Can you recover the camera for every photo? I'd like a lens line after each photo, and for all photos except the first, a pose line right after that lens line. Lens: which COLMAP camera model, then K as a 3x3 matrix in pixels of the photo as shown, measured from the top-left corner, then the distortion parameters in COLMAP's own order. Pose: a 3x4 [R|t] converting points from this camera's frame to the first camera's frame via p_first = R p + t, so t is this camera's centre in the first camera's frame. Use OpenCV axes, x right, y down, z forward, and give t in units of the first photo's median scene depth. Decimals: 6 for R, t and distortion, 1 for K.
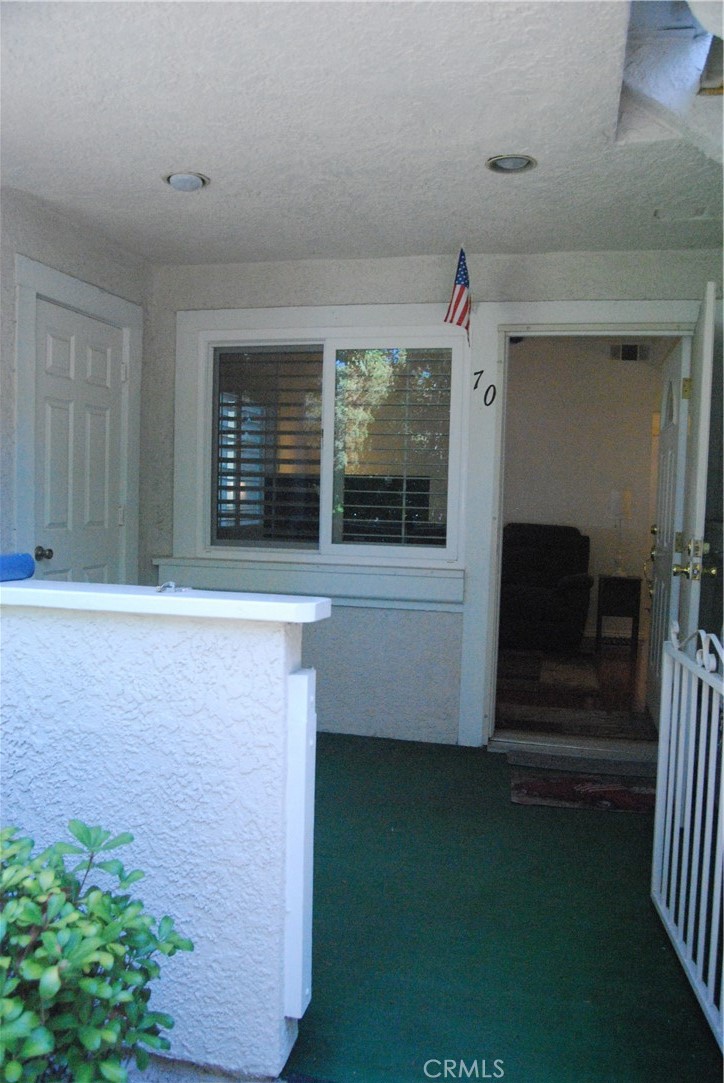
lens RADIAL K [[852.1, 0, 362.0], [0, 852.1, 541.5], [0, 0, 1]] dist [-0.078445, 0.003724]
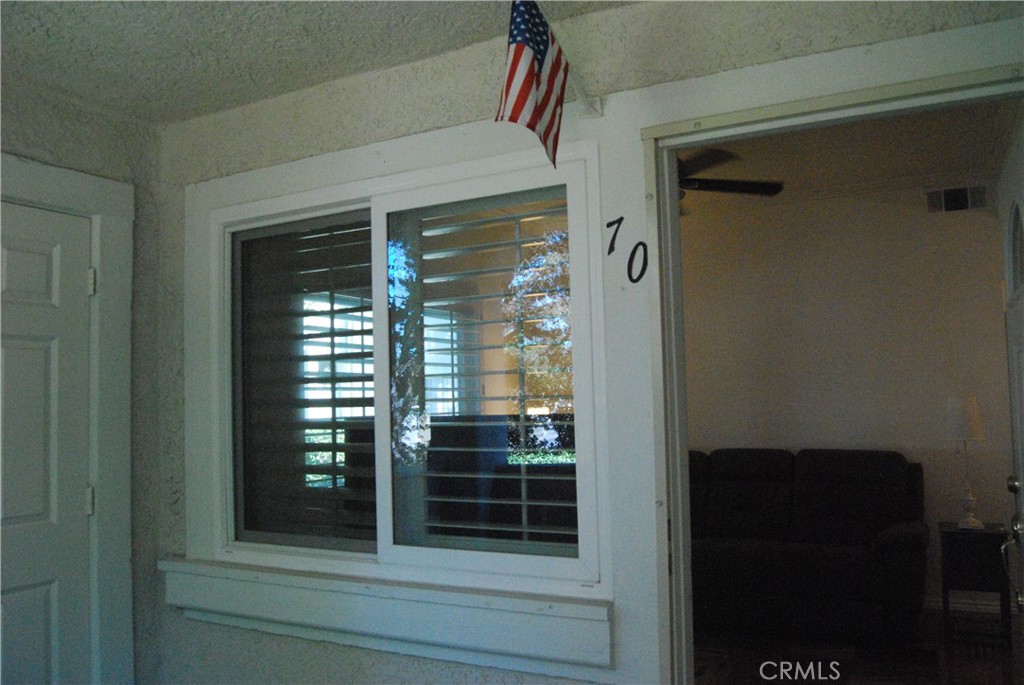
lens RADIAL K [[805.6, 0, 512.0], [0, 805.6, 342.5], [0, 0, 1]] dist [-0.078445, 0.003724]
pose [[0.967641, -0.070563, -0.242263, 0.182242], [0.040312, 0.991002, -0.127631, -0.060463], [0.249090, 0.113734, 0.961779, 0.486675]]
